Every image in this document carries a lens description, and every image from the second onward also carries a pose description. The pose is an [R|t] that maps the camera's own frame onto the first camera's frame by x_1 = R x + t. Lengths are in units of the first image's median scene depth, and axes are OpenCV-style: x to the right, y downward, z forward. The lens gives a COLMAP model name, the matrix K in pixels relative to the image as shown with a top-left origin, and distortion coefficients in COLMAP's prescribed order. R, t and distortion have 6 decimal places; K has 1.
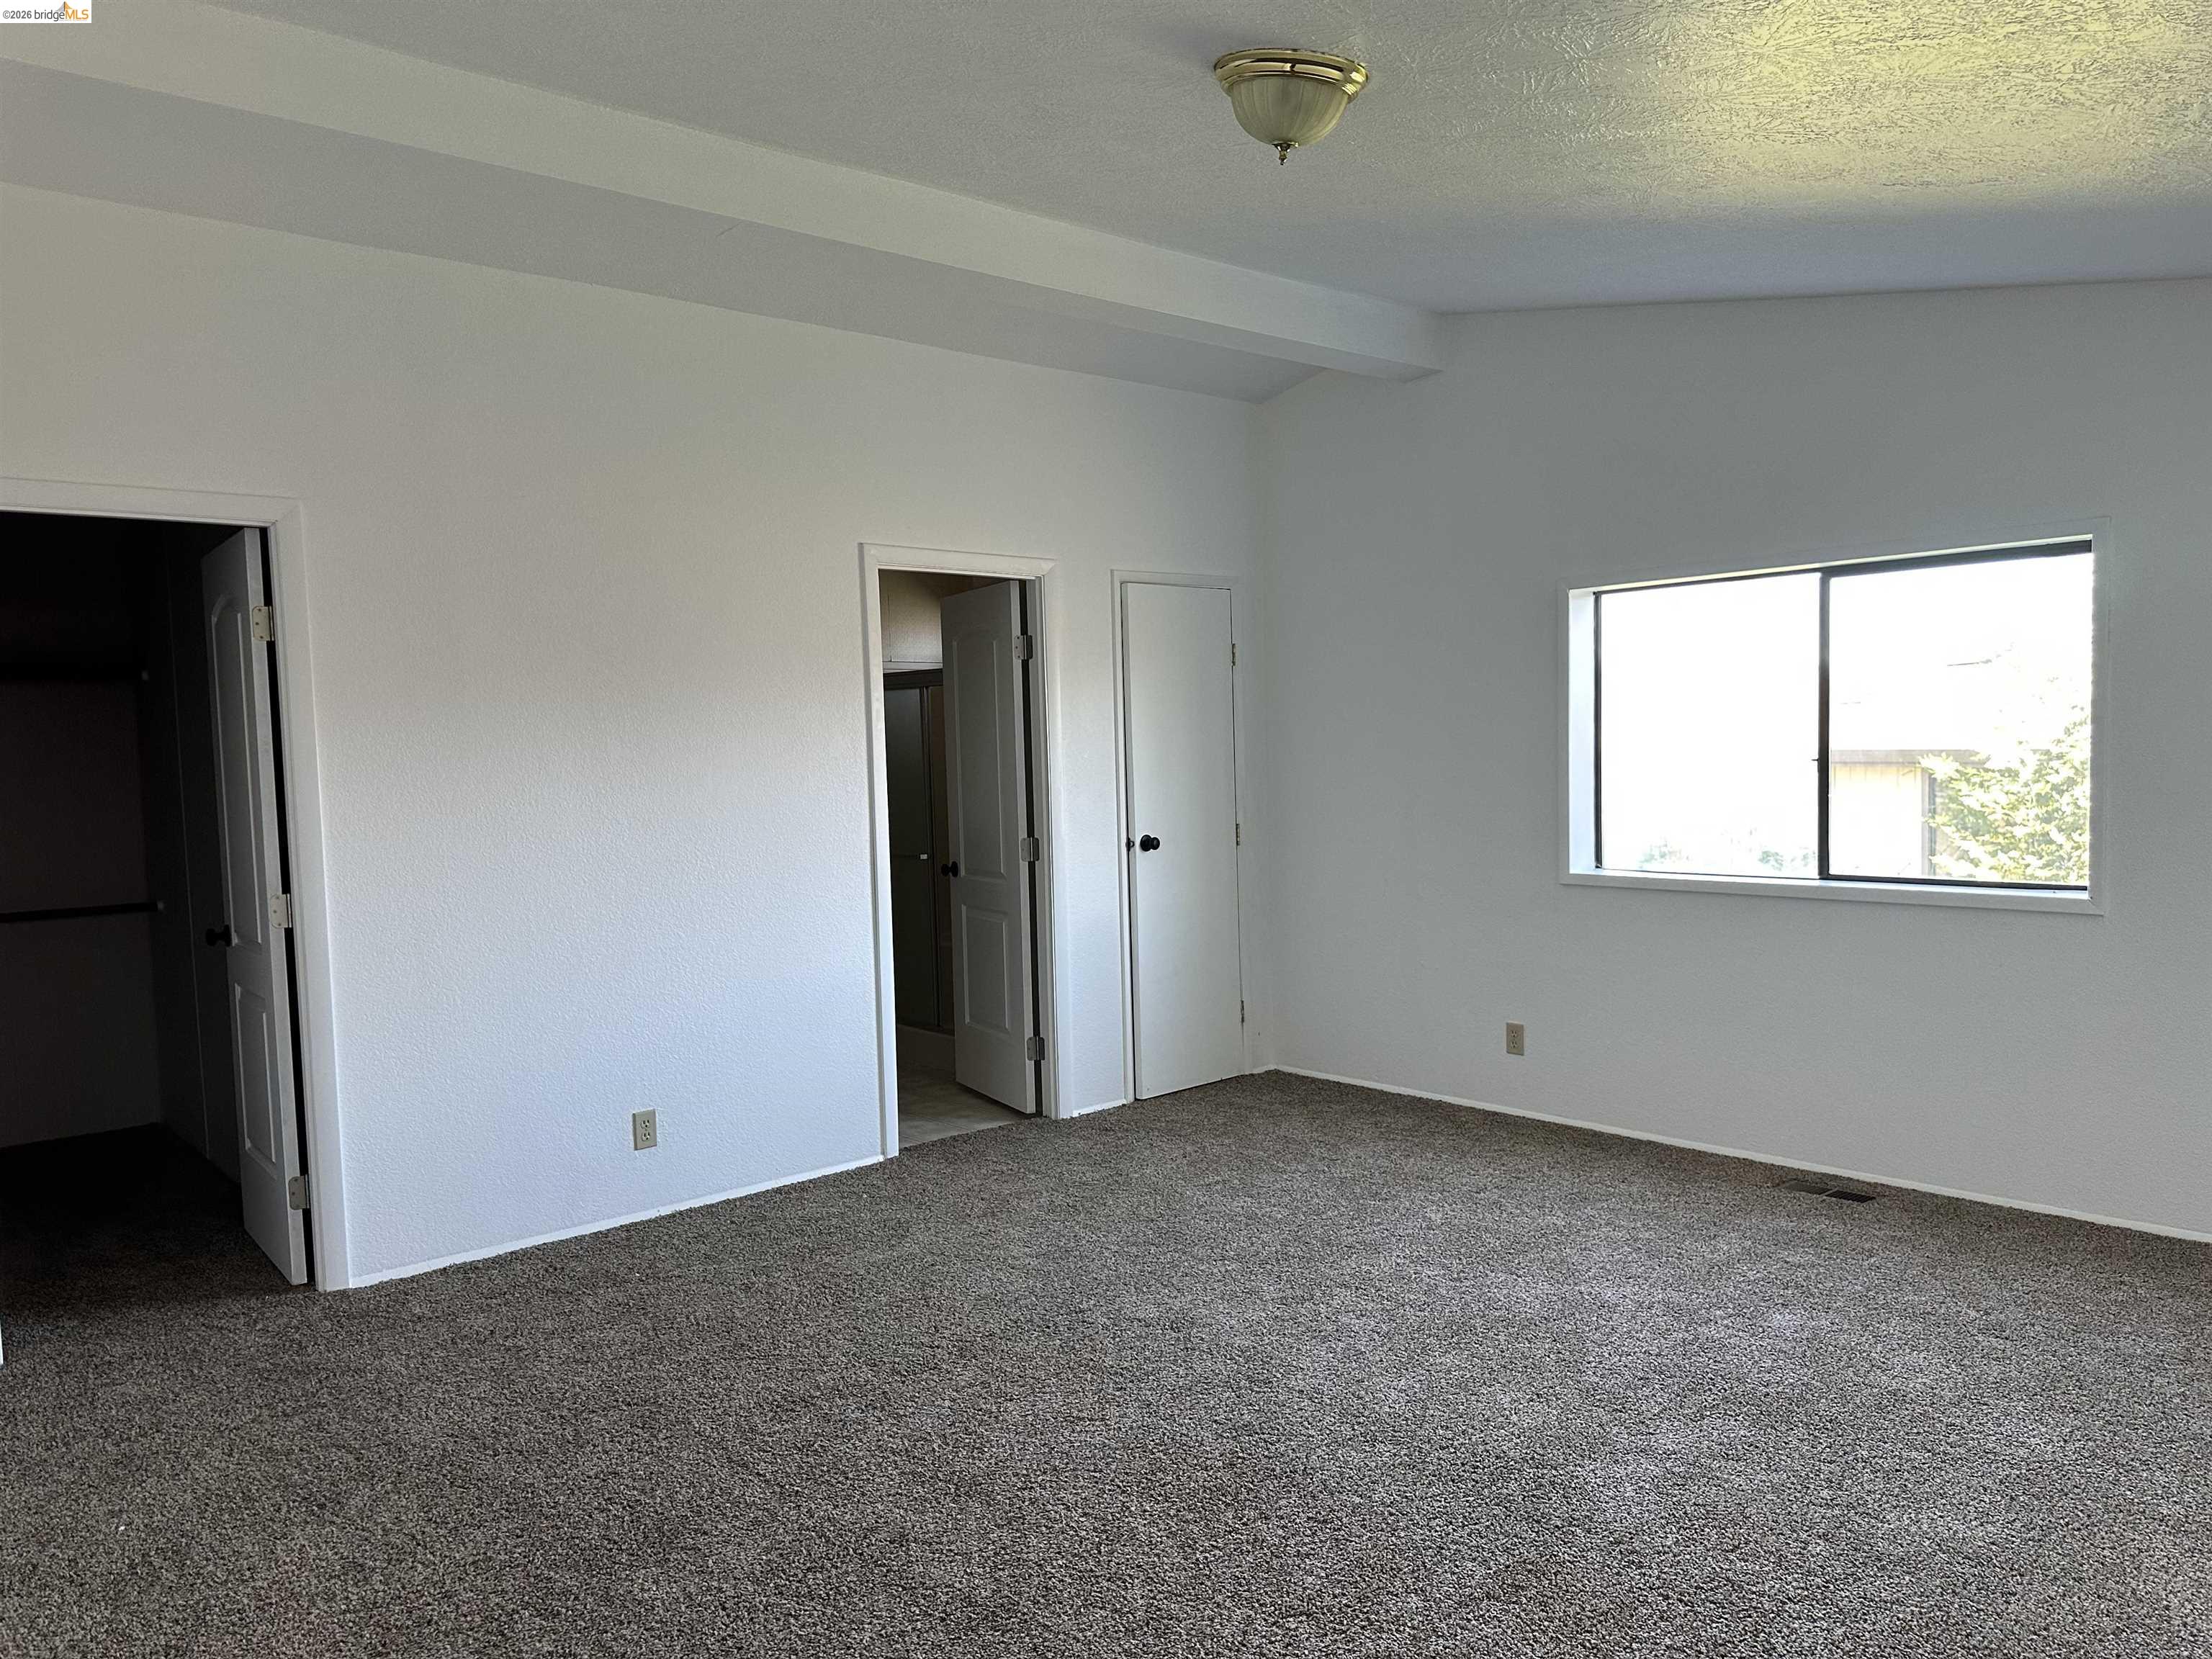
lens RADIAL K [[1563.5, 0, 1106.0], [0, 1563.5, 829.5], [0, 0, 1]] dist [0.001649, 0.001455]
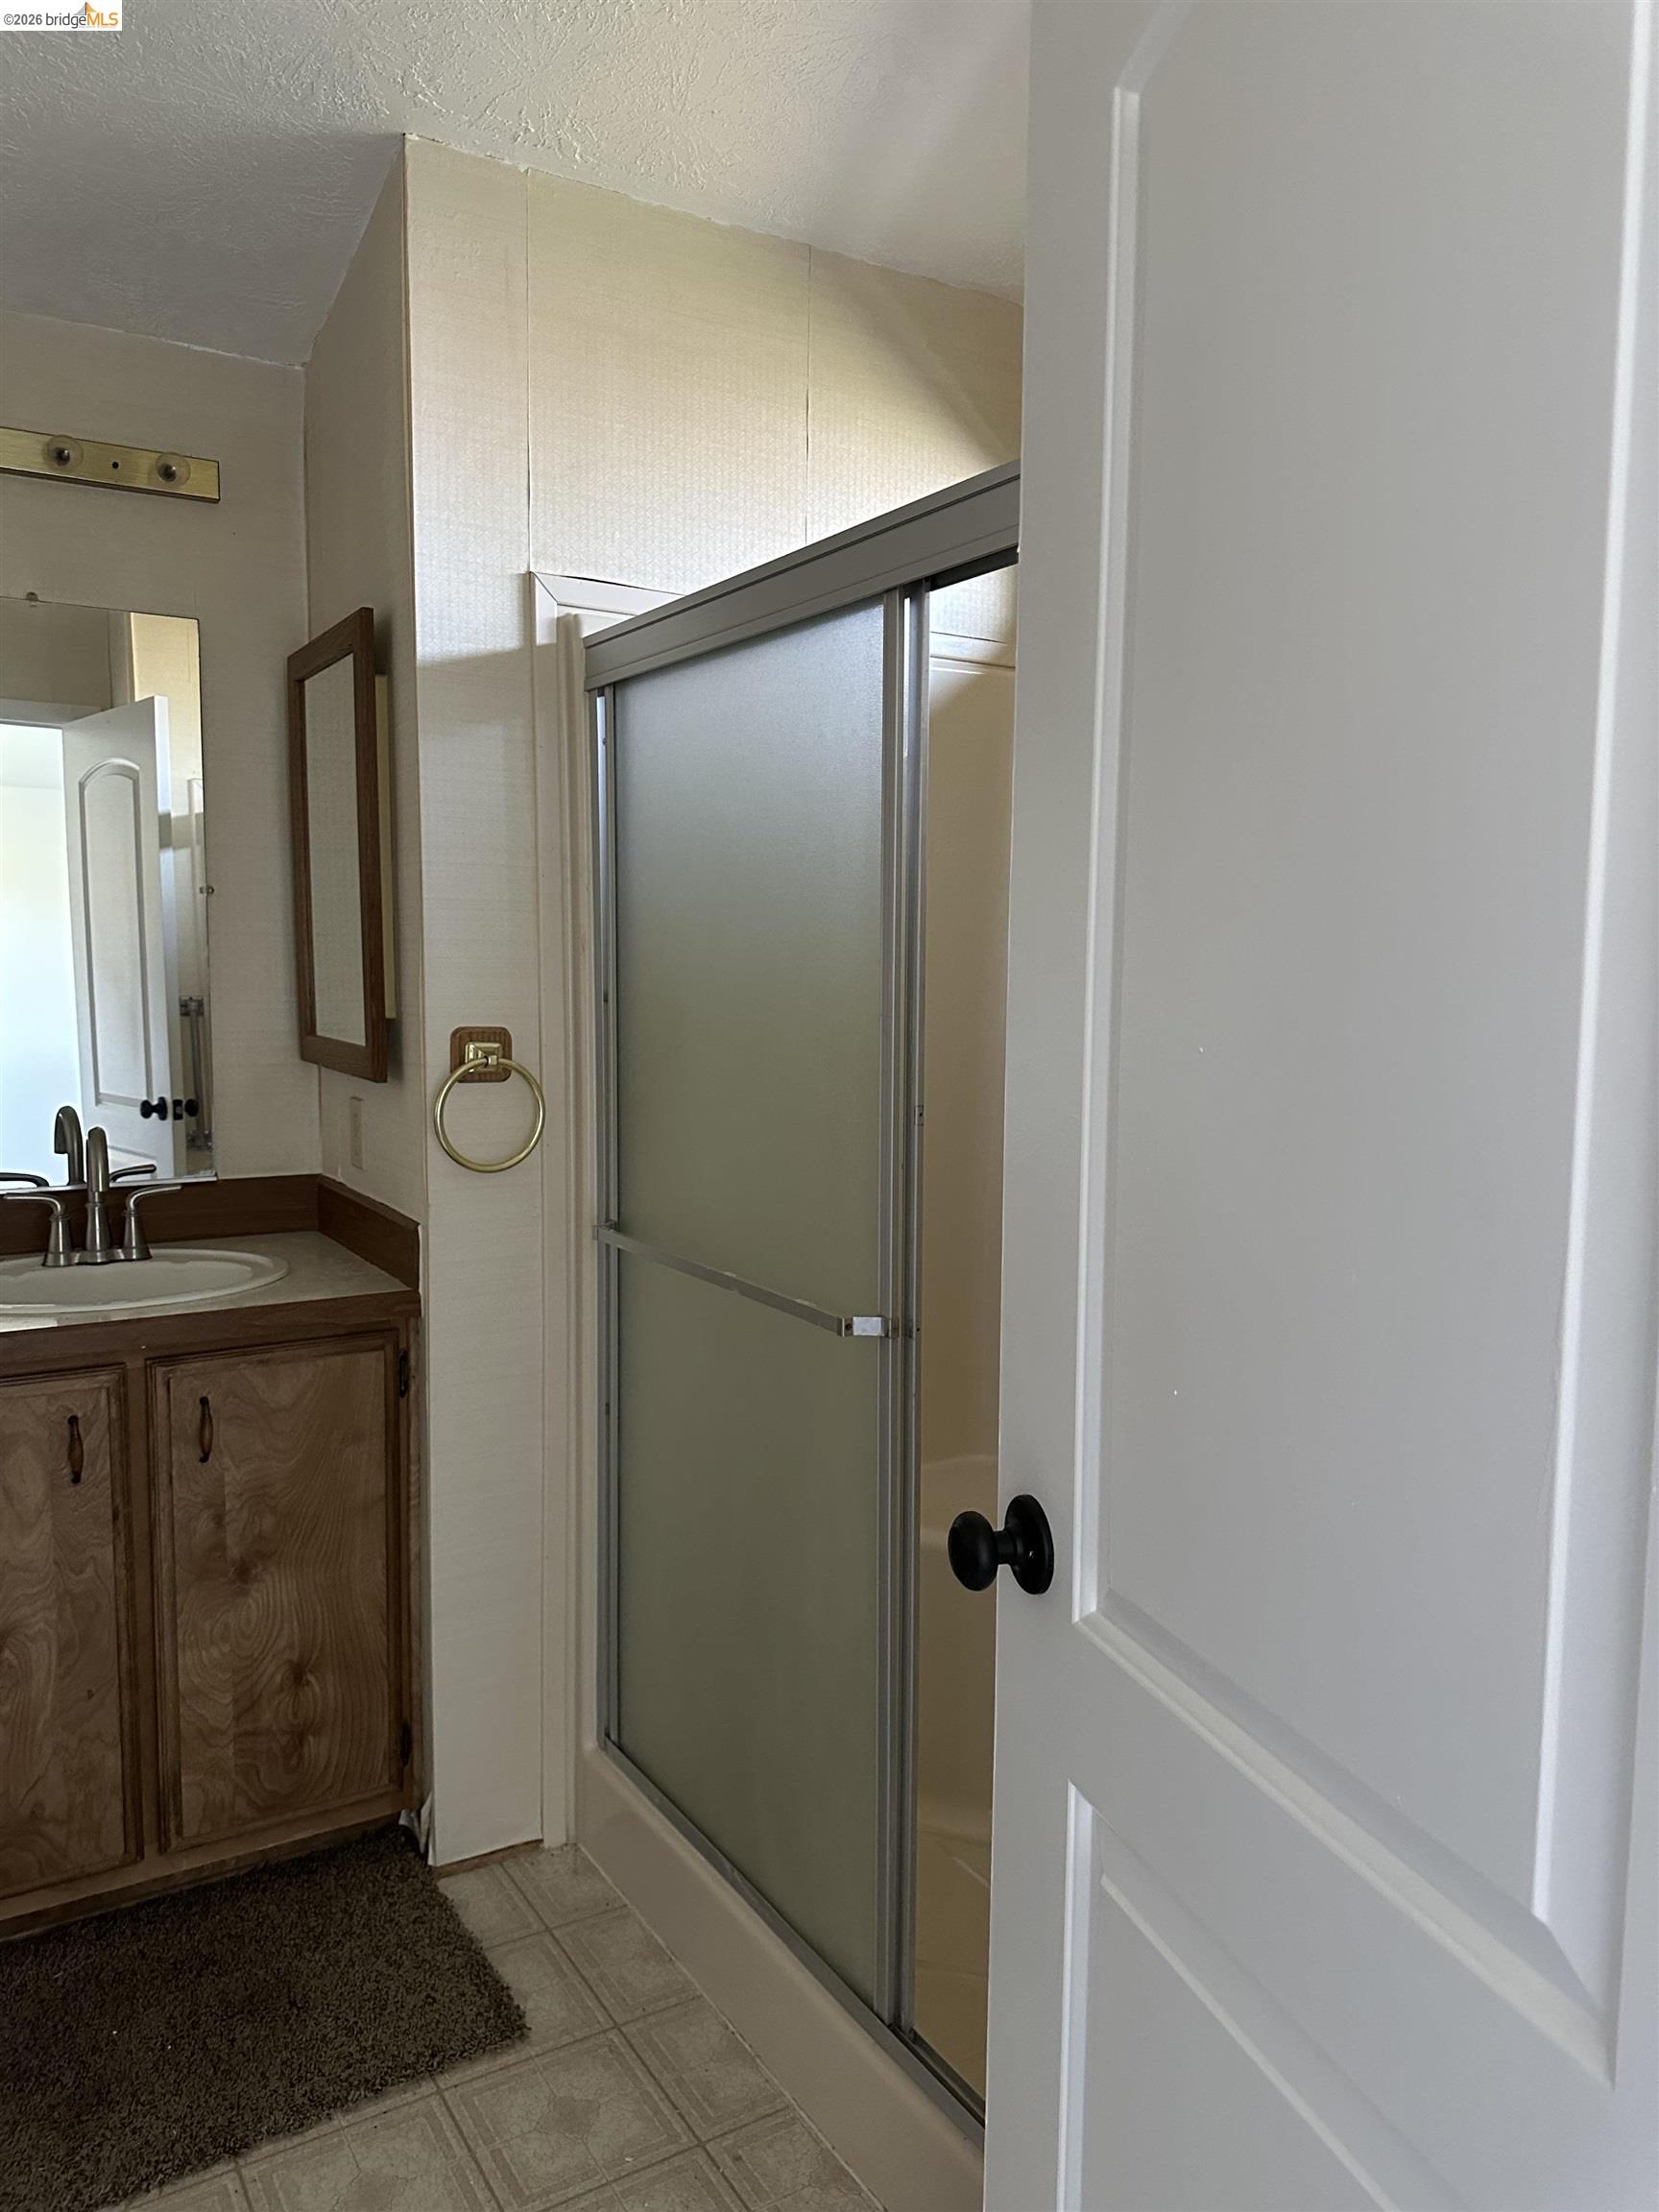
lens RADIAL K [[1563.5, 0, 829.5], [0, 1563.5, 1106.0], [0, 0, 1]] dist [0.001649, 0.001455]
pose [[0.985690, 0.050258, -0.160904, -0.093074], [-0.043517, 0.998032, 0.045151, -0.027897], [0.162857, -0.037503, 0.985937, 0.833362]]
